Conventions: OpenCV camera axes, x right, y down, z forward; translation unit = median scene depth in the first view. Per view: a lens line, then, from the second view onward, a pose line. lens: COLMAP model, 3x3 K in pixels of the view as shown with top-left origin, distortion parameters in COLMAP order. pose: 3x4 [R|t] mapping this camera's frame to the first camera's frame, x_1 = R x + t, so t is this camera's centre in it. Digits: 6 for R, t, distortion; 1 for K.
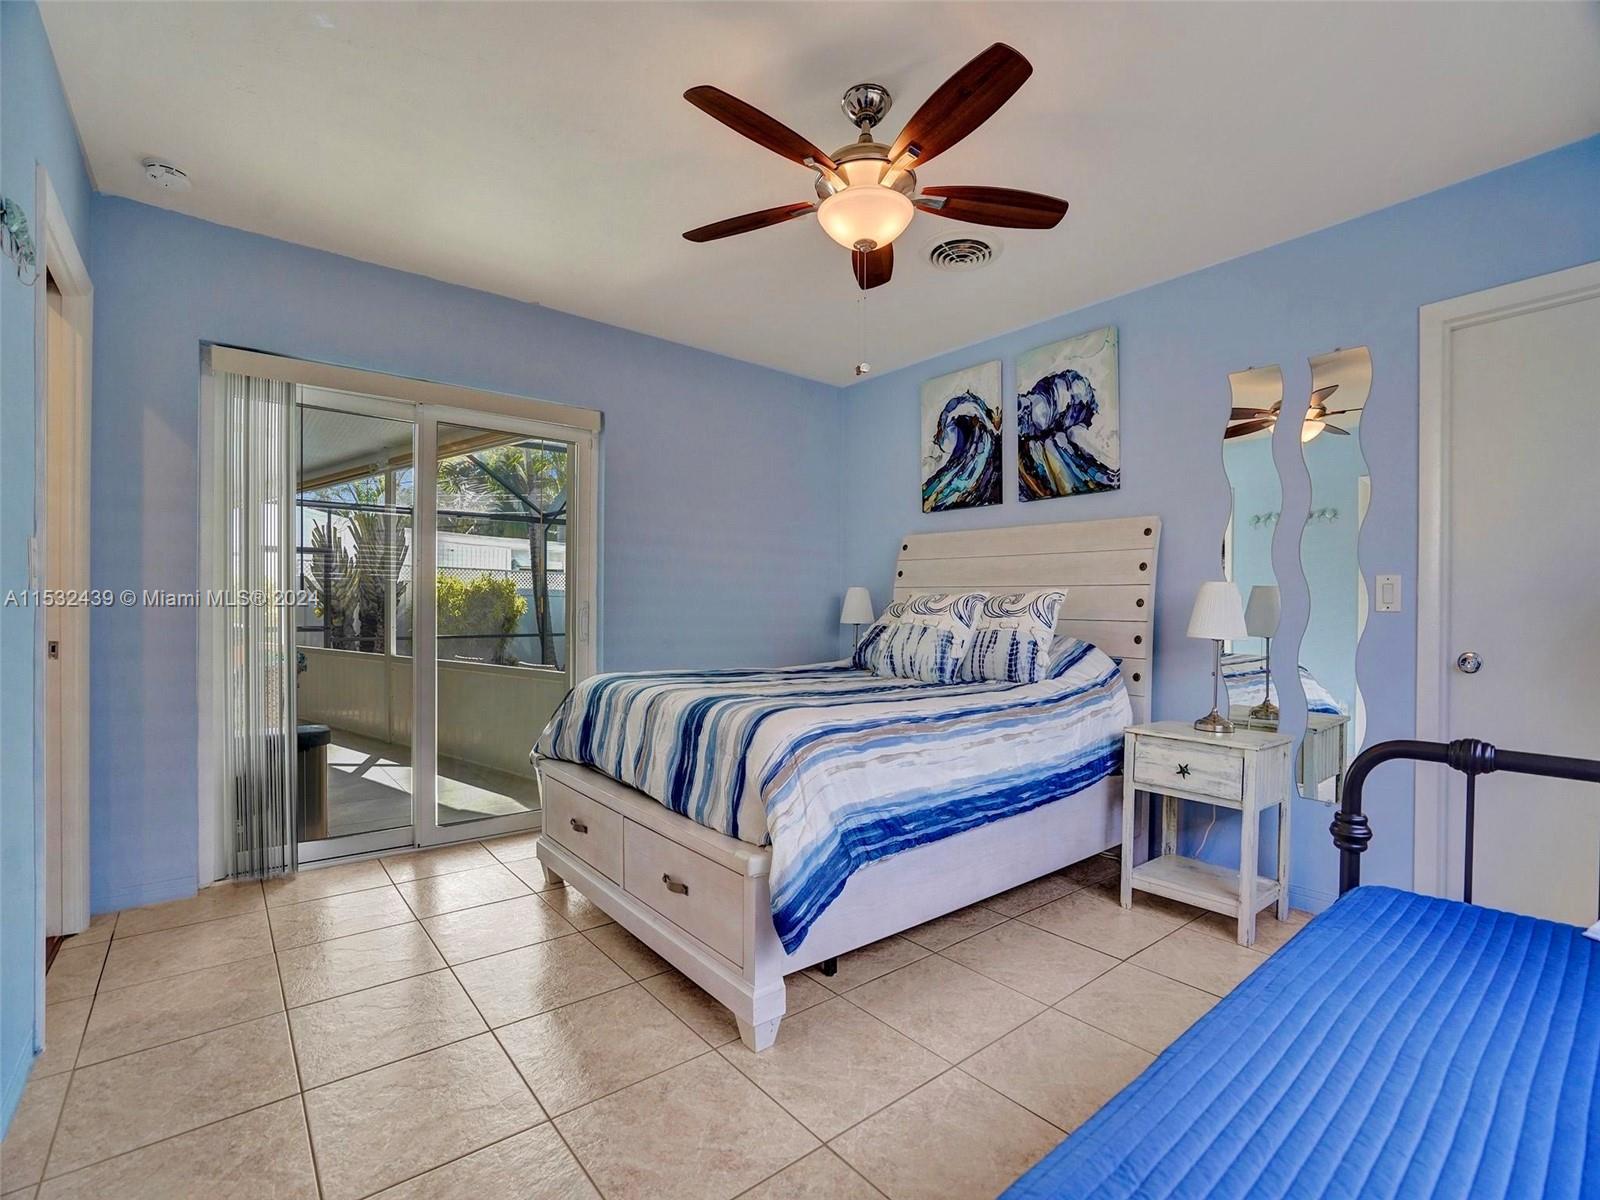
lens RADIAL K [[734.3, 0, 799.3], [0, 734.3, 610.9], [0, 0, 1]] dist [-0.001116, 0.000028]
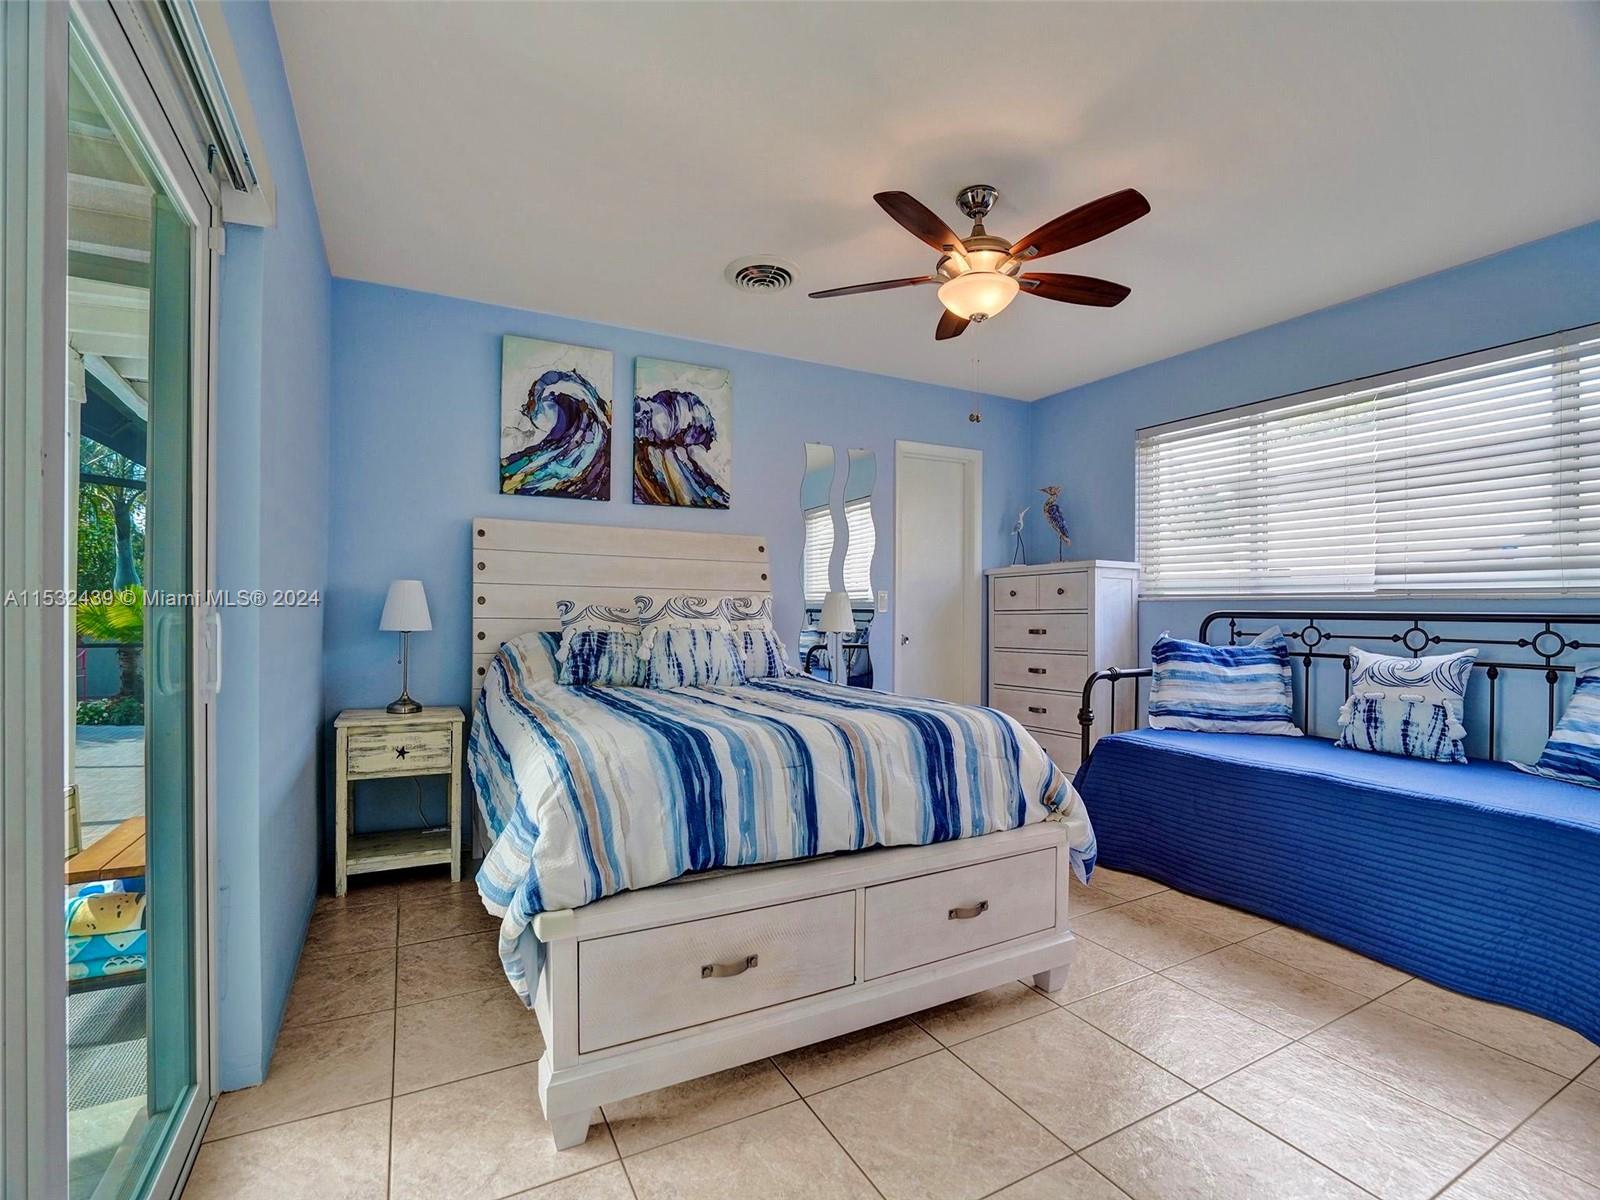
lens RADIAL K [[740.9, 0, 805.5], [0, 740.9, 609.5], [0, 0, 1]] dist [-0.048244, 0.019400]
pose [[0.210816, -0.006184, 0.977506, -0.646707], [0.000713, 0.999981, 0.006172, -0.010792], [-0.977525, -0.000604, 0.210816, 0.574975]]
